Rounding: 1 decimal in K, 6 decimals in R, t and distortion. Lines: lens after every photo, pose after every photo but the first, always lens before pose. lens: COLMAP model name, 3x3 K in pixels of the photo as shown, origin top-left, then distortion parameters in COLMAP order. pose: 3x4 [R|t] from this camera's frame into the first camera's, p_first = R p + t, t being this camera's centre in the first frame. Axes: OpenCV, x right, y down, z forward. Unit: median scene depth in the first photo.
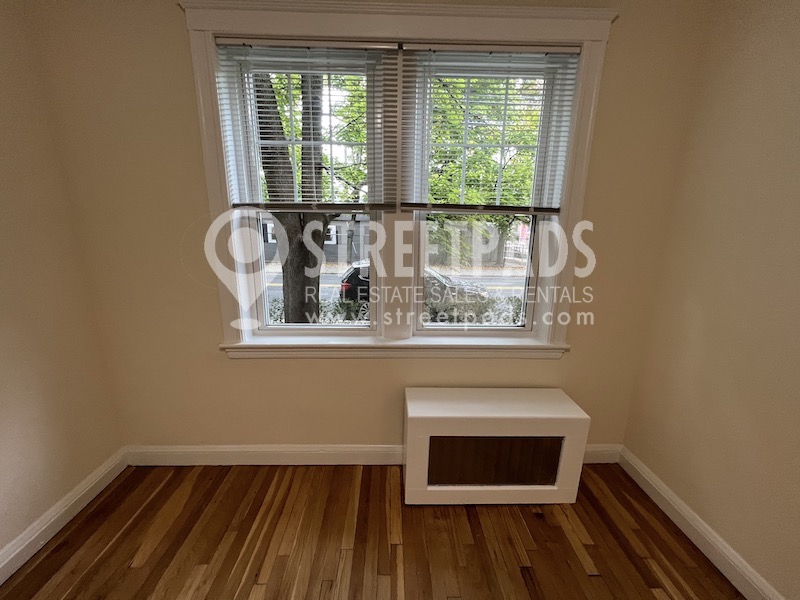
lens RADIAL K [[319.3, 0, 397.3], [0, 319.3, 297.6], [0, 0, 1]] dist [-0.001031, -0.000164]
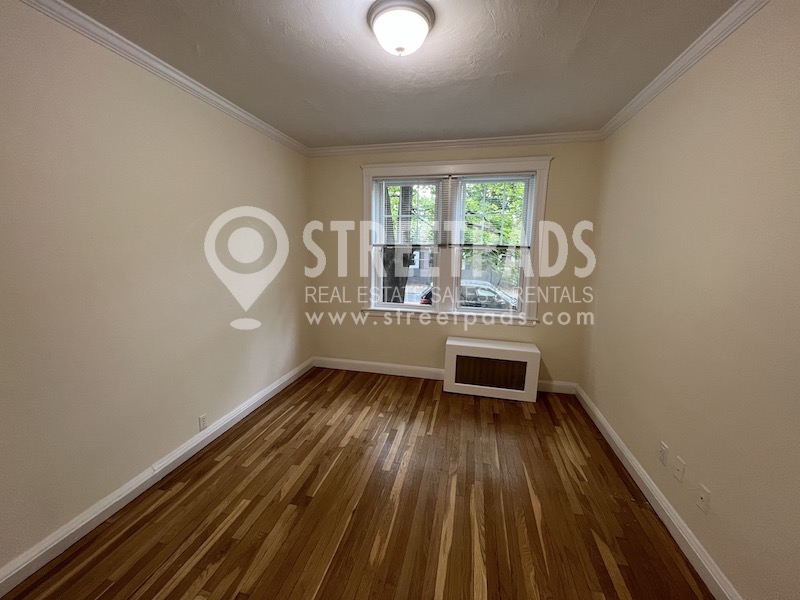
lens RADIAL K [[315.6, 0, 392.8], [0, 315.6, 295.9], [0, 0, 1]] dist [-0.000043, -0.000057]
pose [[0.963498, 0.042241, -0.264364, 0.216741], [-0.063605, 0.995318, -0.072777, 0.214692], [0.260052, 0.086935, 0.961673, -1.042421]]
